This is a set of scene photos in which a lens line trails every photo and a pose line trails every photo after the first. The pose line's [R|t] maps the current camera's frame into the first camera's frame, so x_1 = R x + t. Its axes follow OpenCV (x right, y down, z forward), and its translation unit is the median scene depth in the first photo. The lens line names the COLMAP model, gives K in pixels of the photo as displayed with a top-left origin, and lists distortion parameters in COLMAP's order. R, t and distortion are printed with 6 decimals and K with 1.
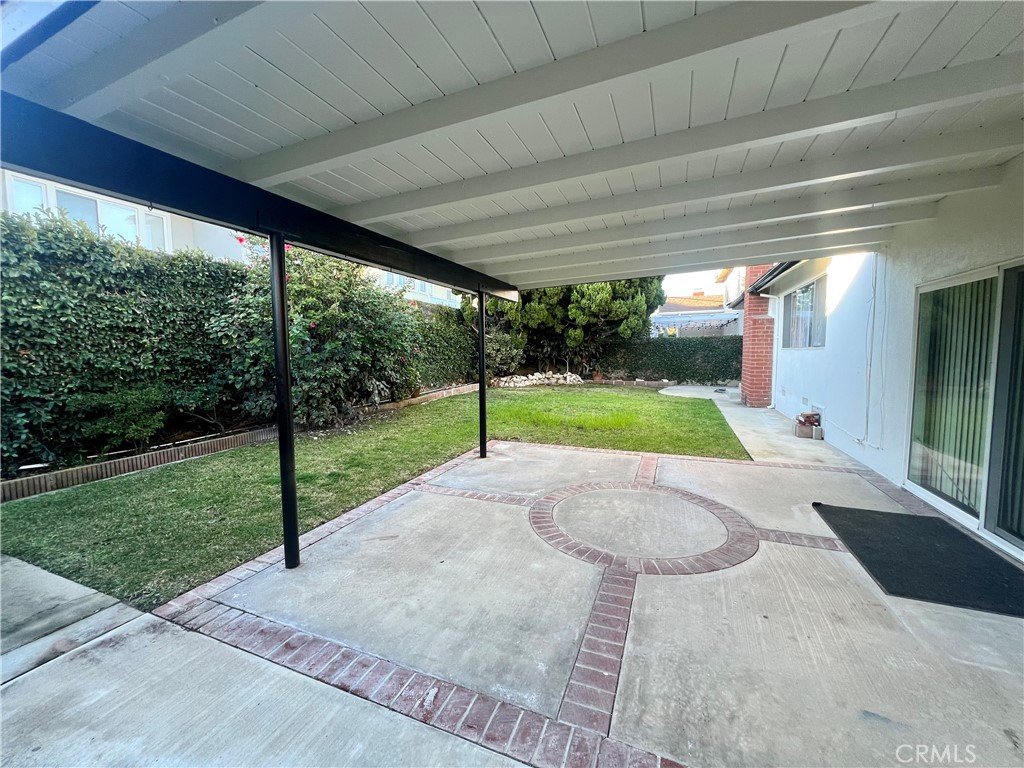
lens RADIAL K [[407.0, 0, 510.7], [0, 407.0, 380.4], [0, 0, 1]] dist [-0.000631, -0.000067]
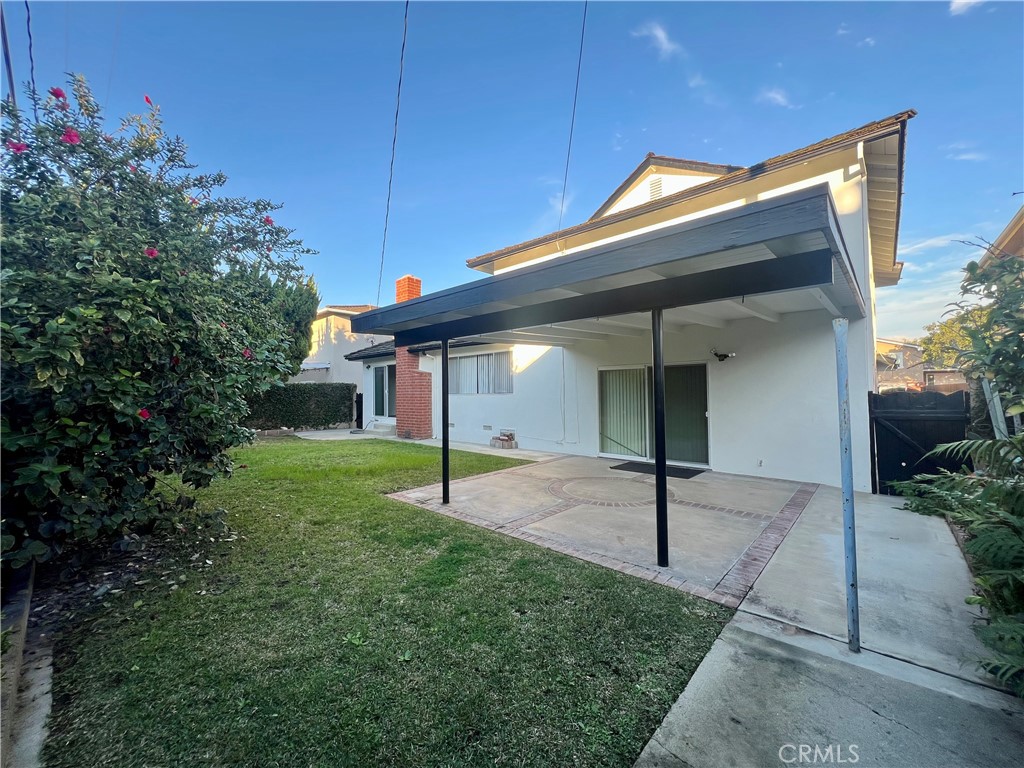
lens RADIAL K [[407.0, 0, 510.7], [0, 407.0, 380.4], [0, 0, 1]] dist [-0.000631, -0.000067]
pose [[0.347457, 0.031677, 0.937161, -1.862744], [0.075566, 0.995233, -0.061656, -0.070537], [-0.934646, 0.092240, 0.343407, 0.936607]]
